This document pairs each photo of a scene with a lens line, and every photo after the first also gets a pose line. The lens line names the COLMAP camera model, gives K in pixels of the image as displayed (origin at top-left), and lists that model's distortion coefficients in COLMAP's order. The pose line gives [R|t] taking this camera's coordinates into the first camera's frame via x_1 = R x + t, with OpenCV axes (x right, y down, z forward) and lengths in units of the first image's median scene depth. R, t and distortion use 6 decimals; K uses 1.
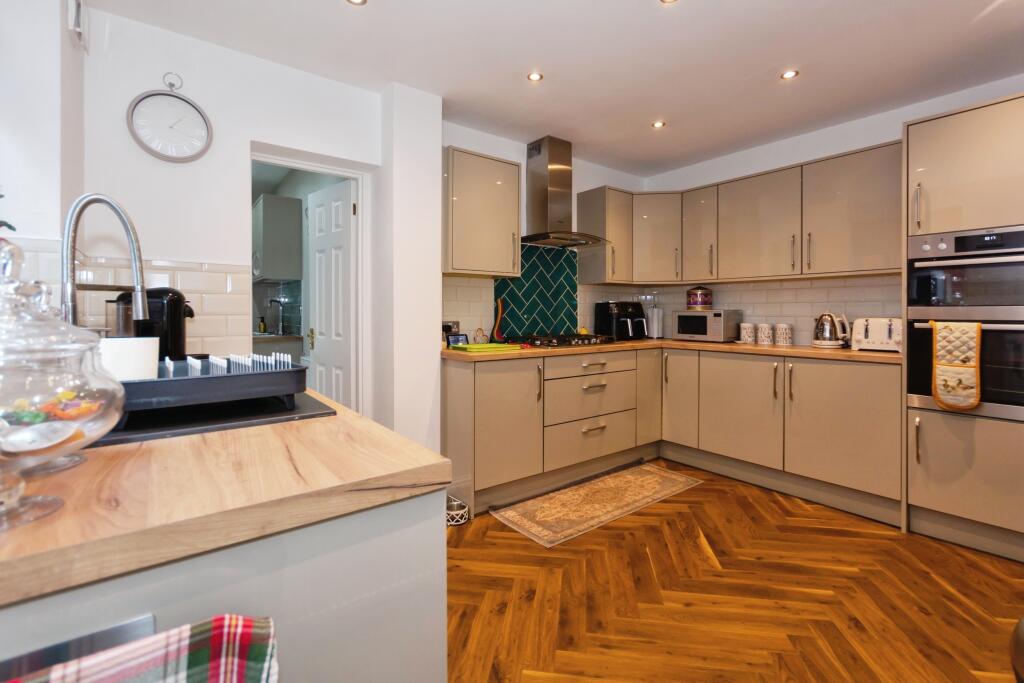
lens RADIAL K [[456.7, 0, 513.2], [0, 456.7, 313.9], [0, 0, 1]] dist [0.000147, -0.000026]
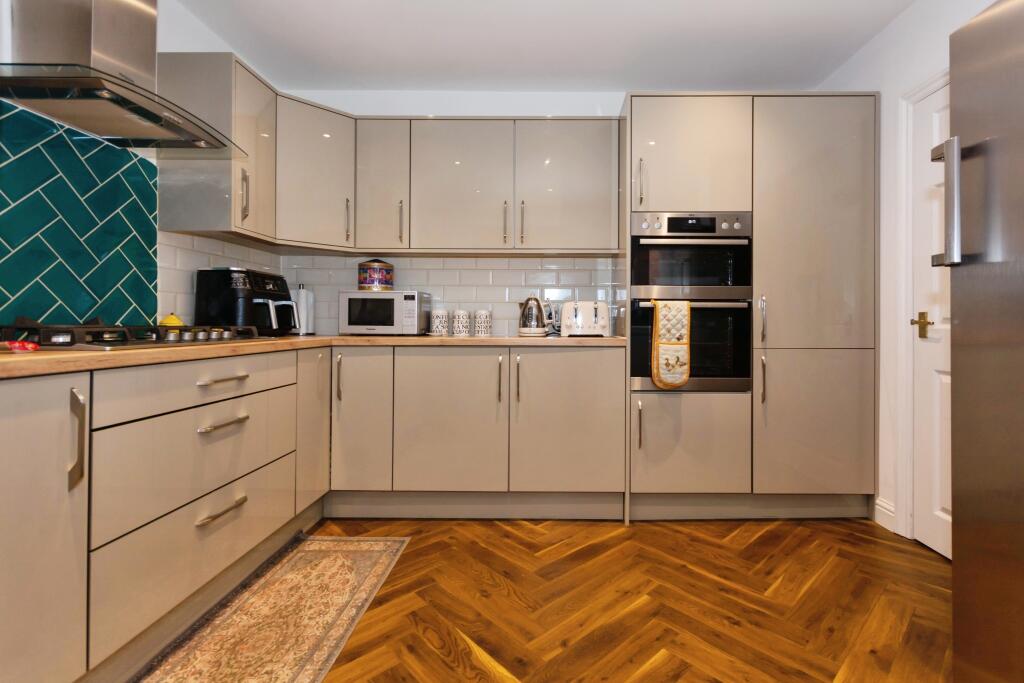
lens RADIAL K [[443.6, 0, 513.1], [0, 443.6, 326.0], [0, 0, 1]] dist [0.000242, -0.000183]
pose [[0.606557, 0.008387, 0.794996, -0.015974], [-0.002403, 0.999959, -0.008717, 0.062481], [-0.795036, 0.003377, 0.606552, 0.513474]]
